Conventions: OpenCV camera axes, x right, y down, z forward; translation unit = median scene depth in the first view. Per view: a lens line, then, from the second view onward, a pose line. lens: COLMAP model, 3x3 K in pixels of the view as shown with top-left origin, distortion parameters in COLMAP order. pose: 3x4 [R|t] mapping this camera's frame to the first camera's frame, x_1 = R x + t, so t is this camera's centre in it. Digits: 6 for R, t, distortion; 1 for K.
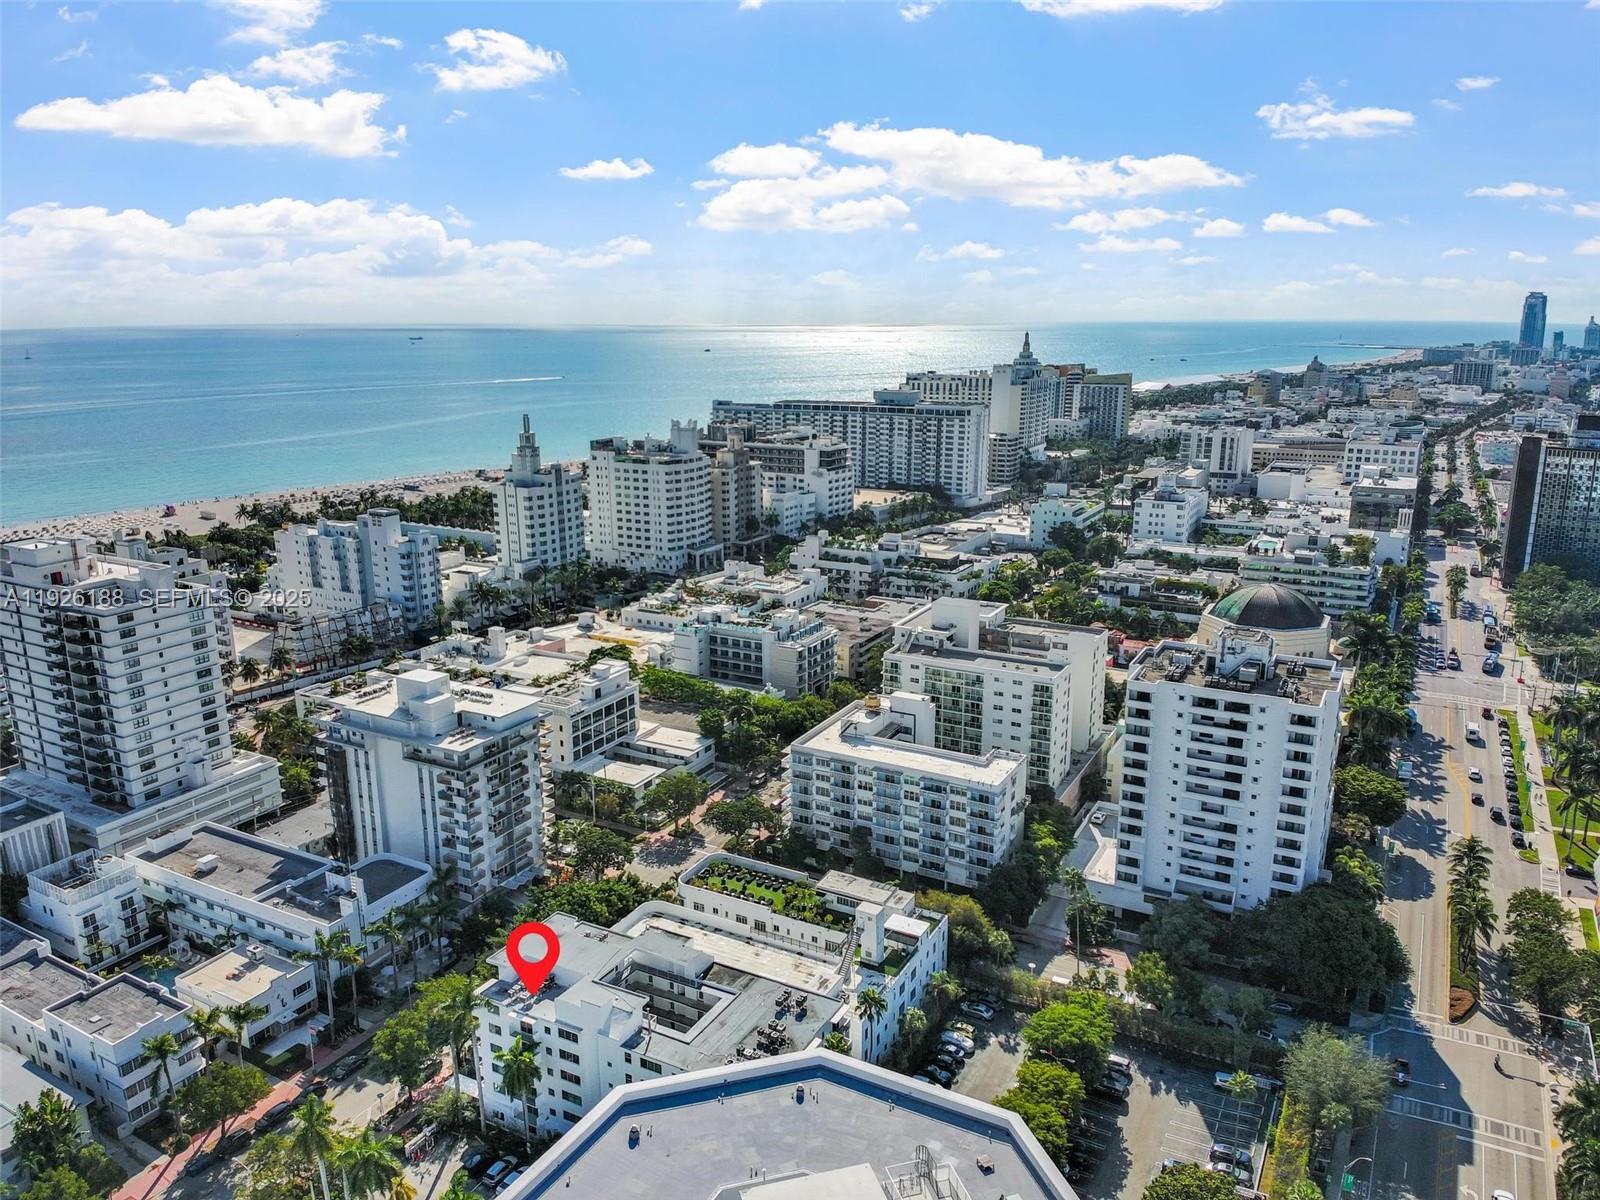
lens RADIAL K [[1126.1, 0, 792.2], [0, 1126.1, 620.6], [0, 0, 1]] dist [0.183677, -0.337236]
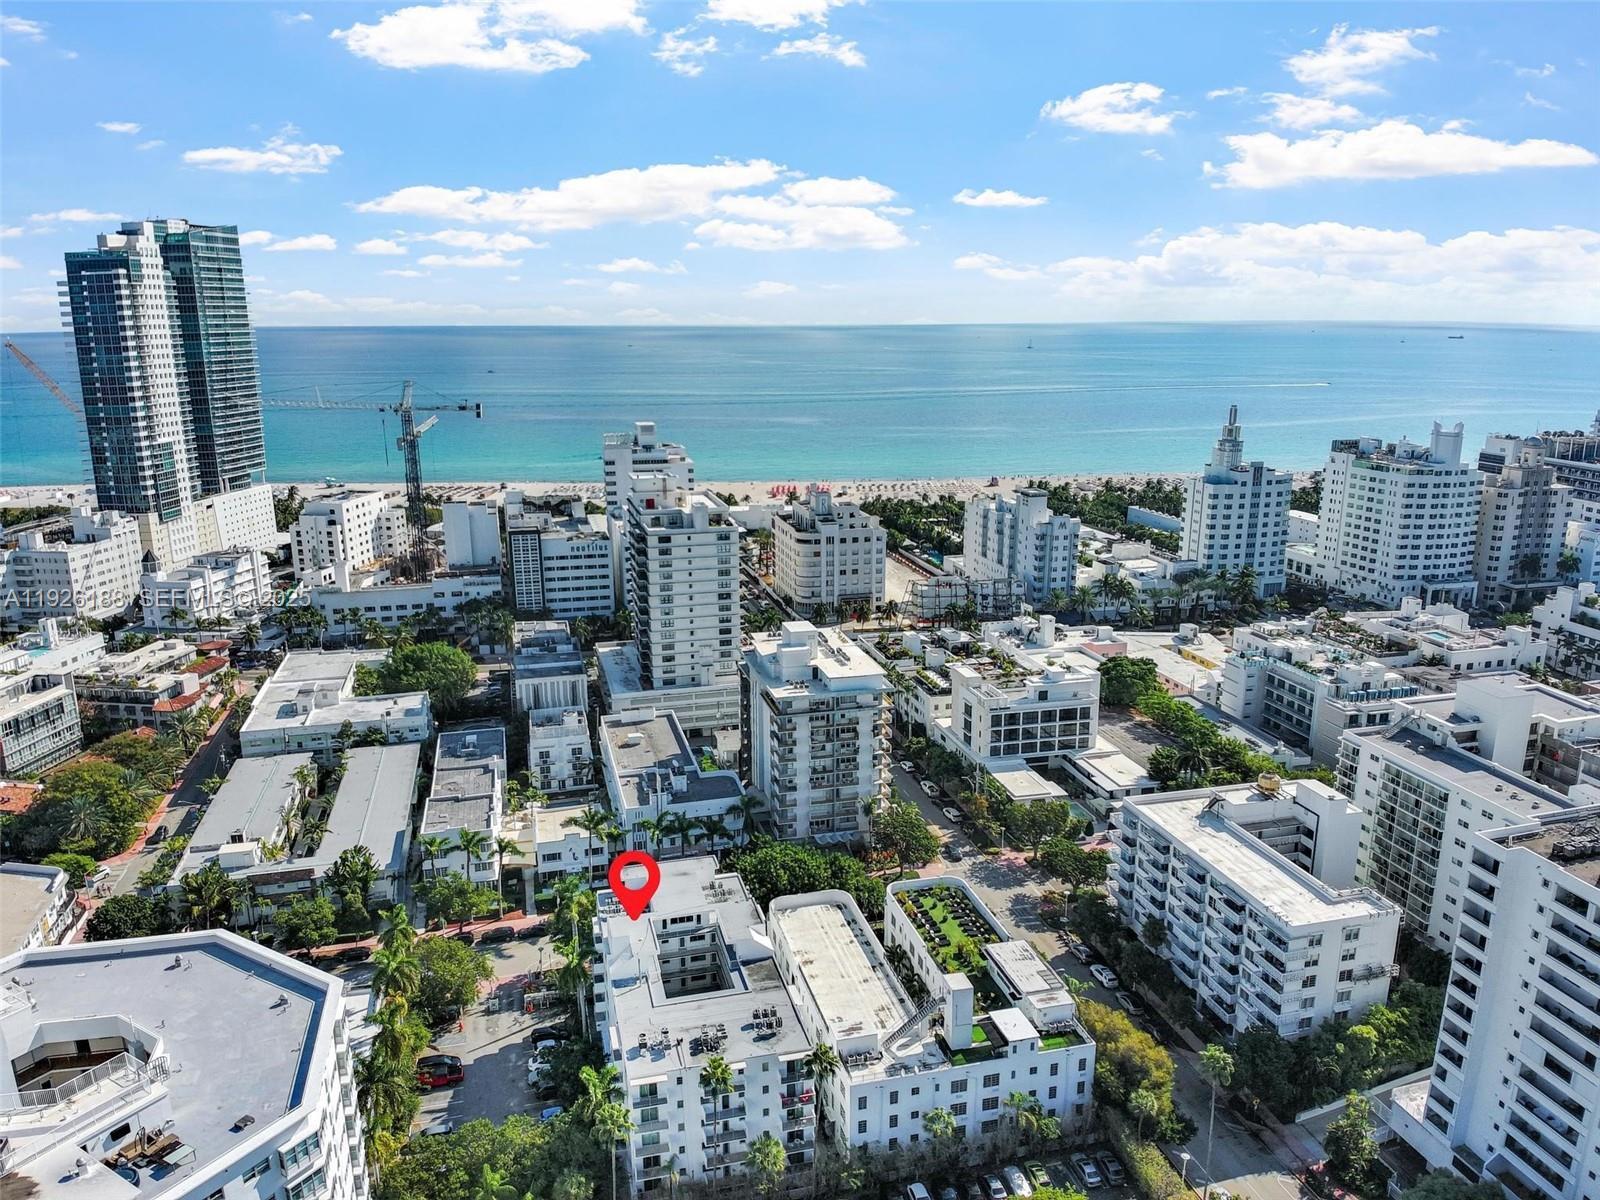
lens RADIAL K [[1126.1, 0, 792.2], [0, 1126.1, 620.6], [0, 0, 1]] dist [0.183677, -0.337236]
pose [[0.680114, 0.187111, -0.708826, 0.235324], [-0.185100, 0.979382, 0.080928, -0.023519], [0.709354, 0.076164, 0.700726, 0.132563]]
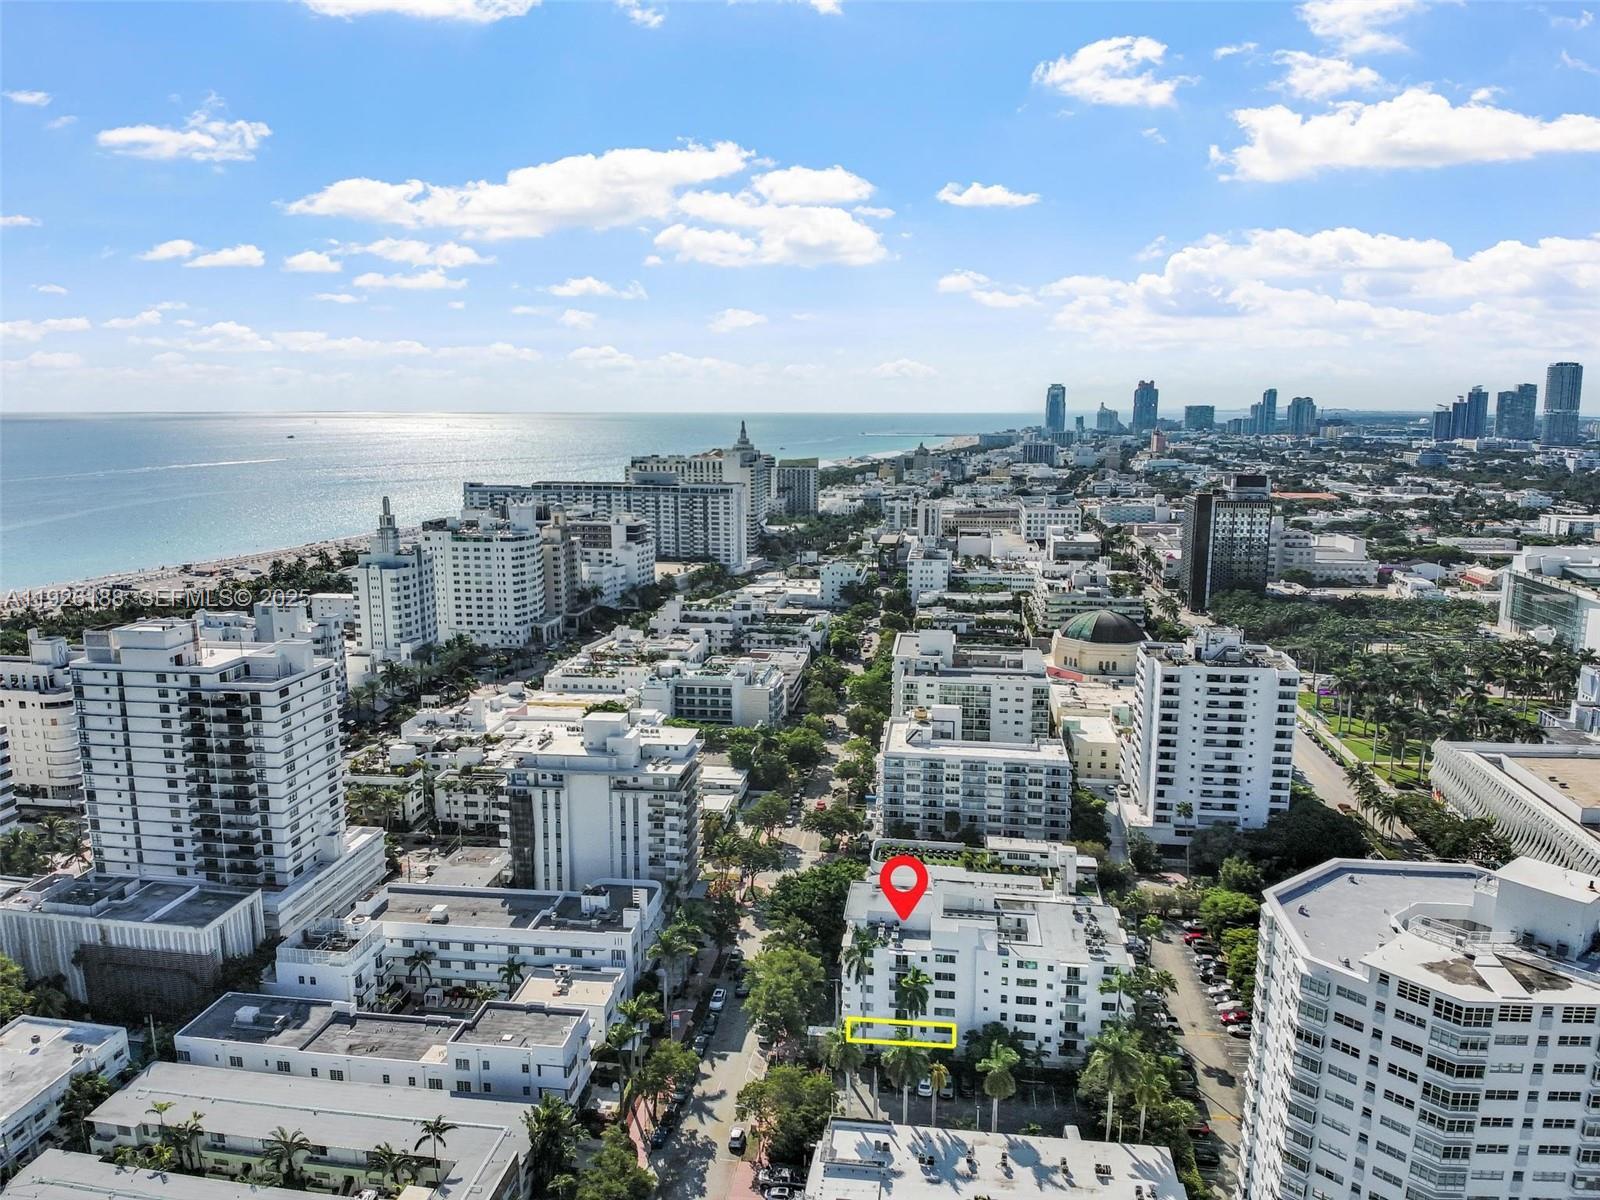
lens RADIAL K [[1126.1, 0, 792.2], [0, 1126.1, 620.6], [0, 0, 1]] dist [0.183677, -0.337236]
pose [[0.934636, -0.062815, 0.350014, -0.289710], [0.088509, 0.994392, -0.057886, 0.018722], [-0.344415, 0.085082, 0.934954, -0.055797]]
